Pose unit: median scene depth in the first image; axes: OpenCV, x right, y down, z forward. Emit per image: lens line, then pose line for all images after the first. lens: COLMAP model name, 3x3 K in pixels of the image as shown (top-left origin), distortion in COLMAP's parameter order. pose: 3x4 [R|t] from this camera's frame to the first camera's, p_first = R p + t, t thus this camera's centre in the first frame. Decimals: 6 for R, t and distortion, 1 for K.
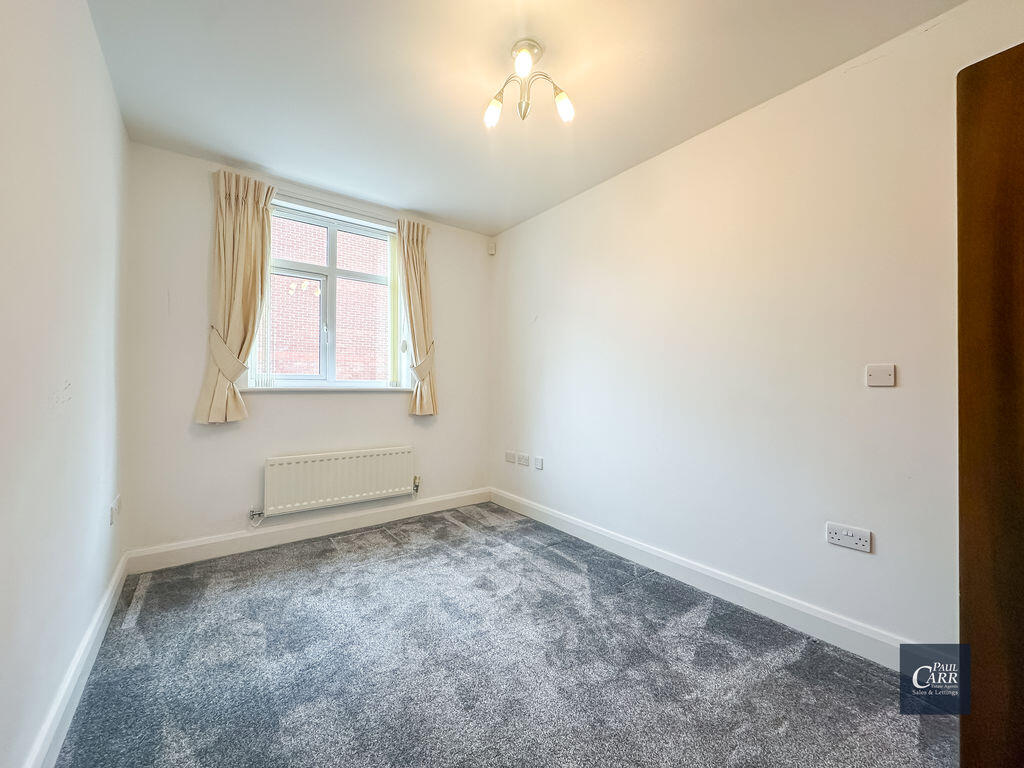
lens RADIAL K [[408.7, 0, 512.0], [0, 408.7, 384.0], [0, 0, 1]] dist [-0.000243, 0.000298]
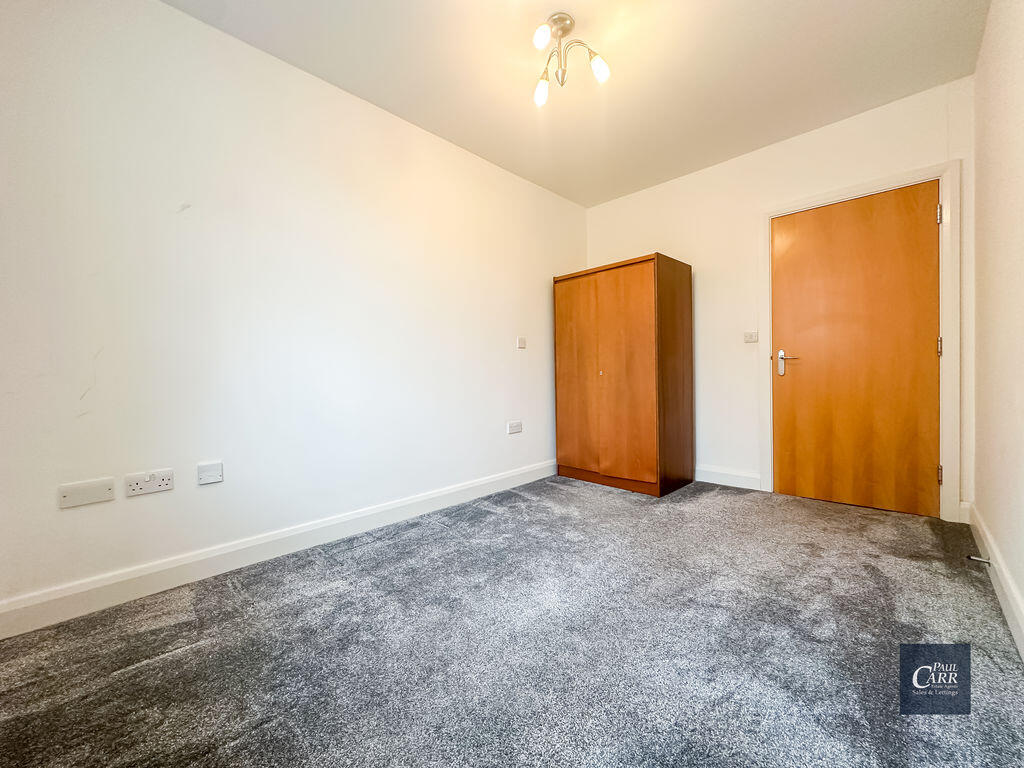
lens RADIAL K [[408.7, 0, 512.0], [0, 408.7, 384.0], [0, 0, 1]] dist [-0.000243, 0.000298]
pose [[-0.157920, -0.023230, 0.987179, -0.704524], [0.018197, 0.999485, 0.026431, 0.084105], [-0.987284, 0.022137, -0.157416, 0.879215]]
